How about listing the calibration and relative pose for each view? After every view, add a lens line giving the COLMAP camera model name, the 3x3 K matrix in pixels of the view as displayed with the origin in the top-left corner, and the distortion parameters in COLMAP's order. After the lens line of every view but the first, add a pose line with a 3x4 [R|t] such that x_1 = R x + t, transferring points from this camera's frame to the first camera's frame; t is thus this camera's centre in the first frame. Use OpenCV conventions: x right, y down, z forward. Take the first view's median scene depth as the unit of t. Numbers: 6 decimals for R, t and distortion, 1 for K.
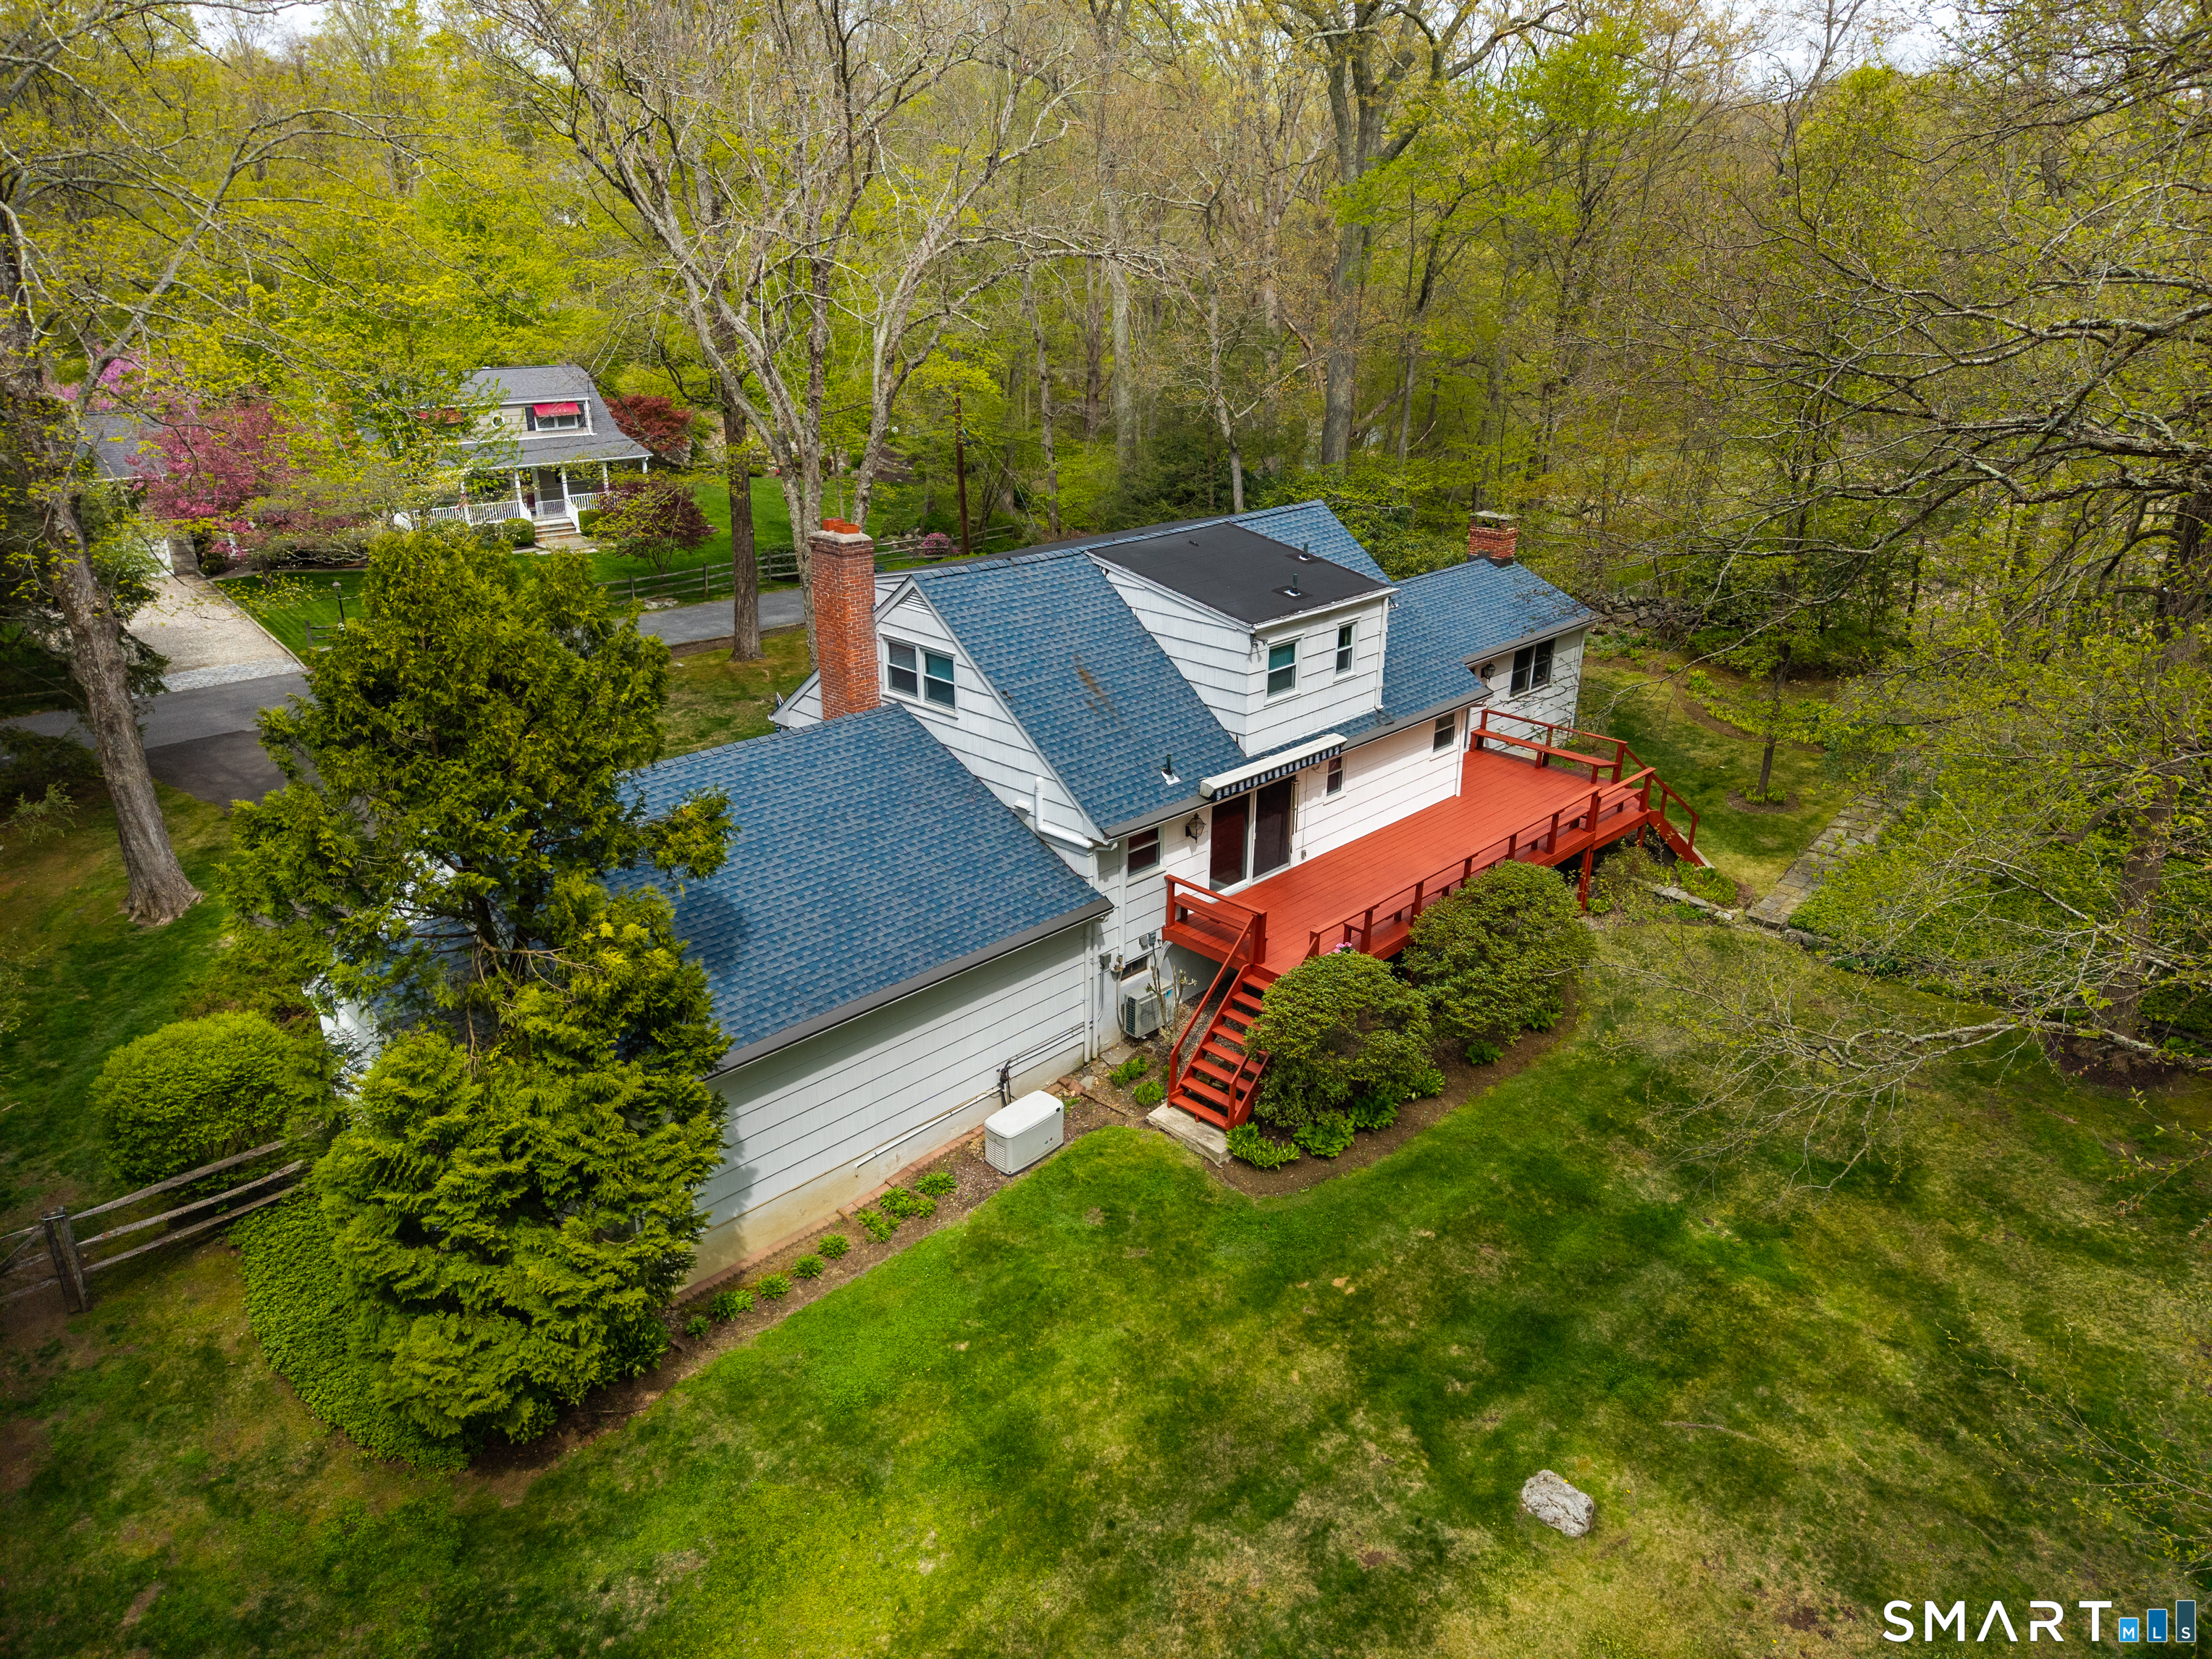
lens RADIAL K [[1482.9, 0, 1118.9], [0, 1482.9, 988.2], [0, 0, 1]] dist [0.050020, -0.086075]
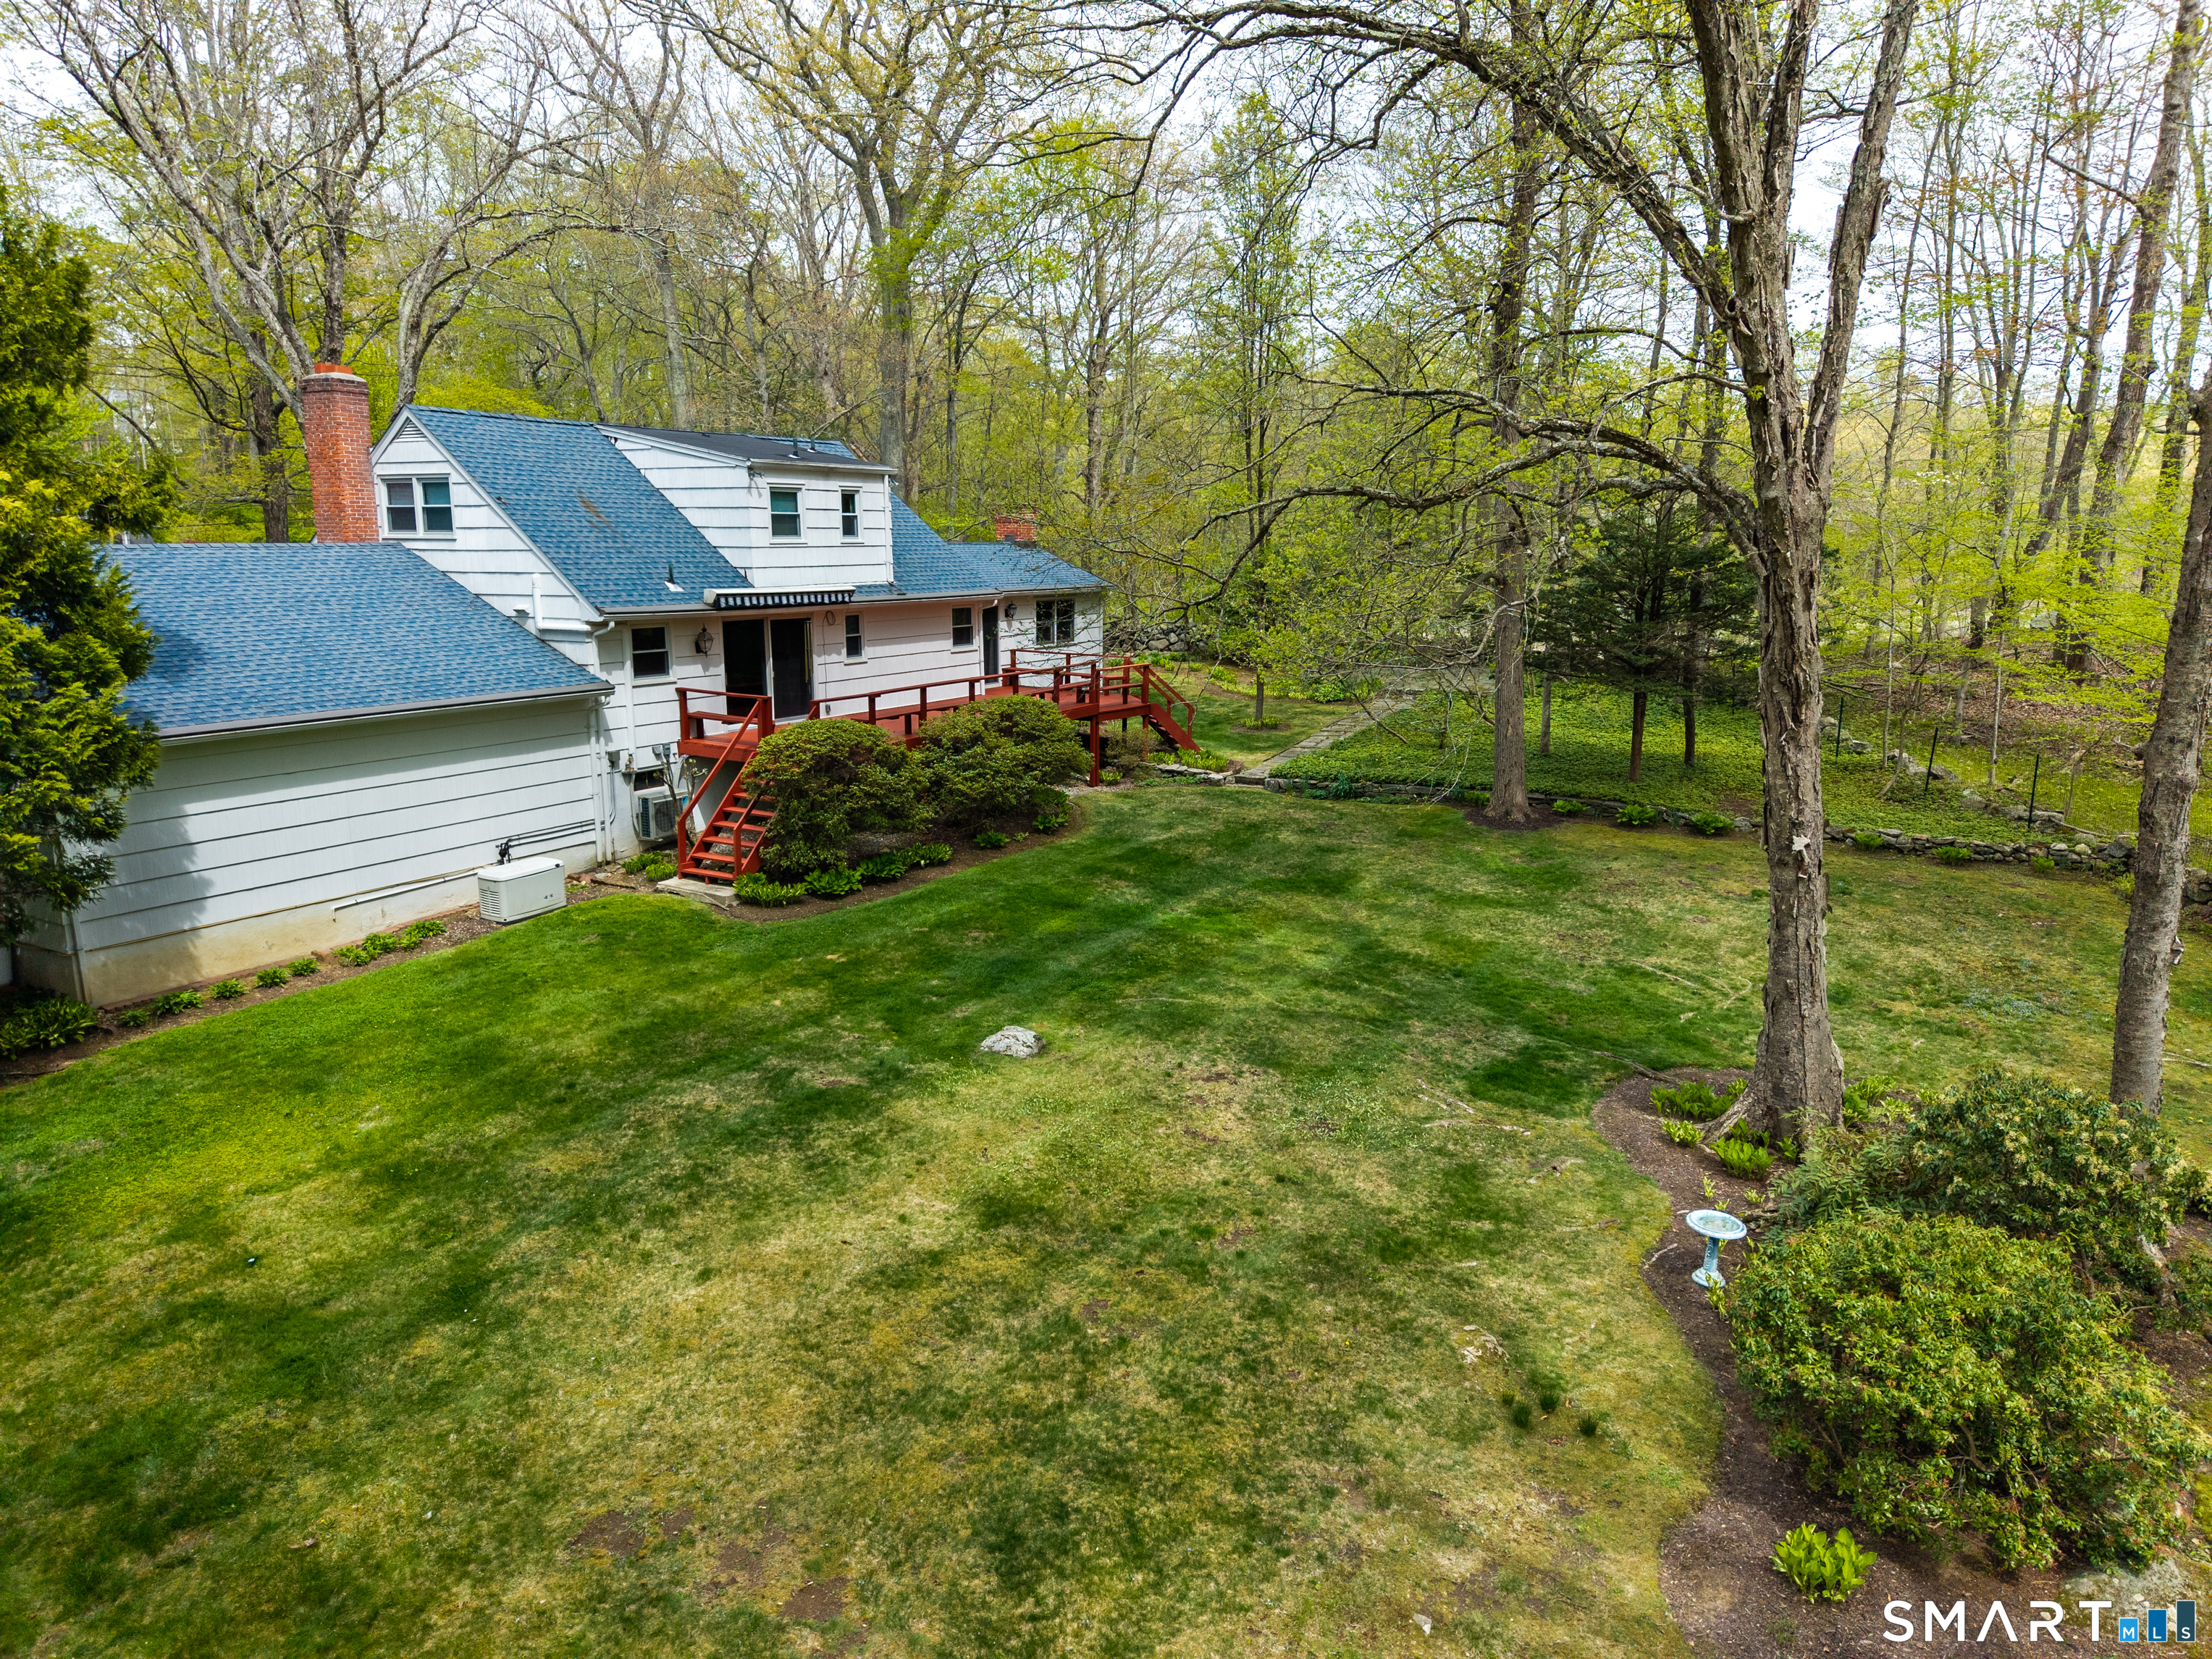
lens RADIAL K [[1482.9, 0, 1118.9], [0, 1482.9, 988.2], [0, 0, 1]] dist [0.050020, -0.086075]
pose [[0.970928, -0.048482, 0.234409, 0.078080], [0.081492, 0.987726, -0.133251, 0.297875], [-0.225072, 0.148479, 0.962962, -0.038436]]
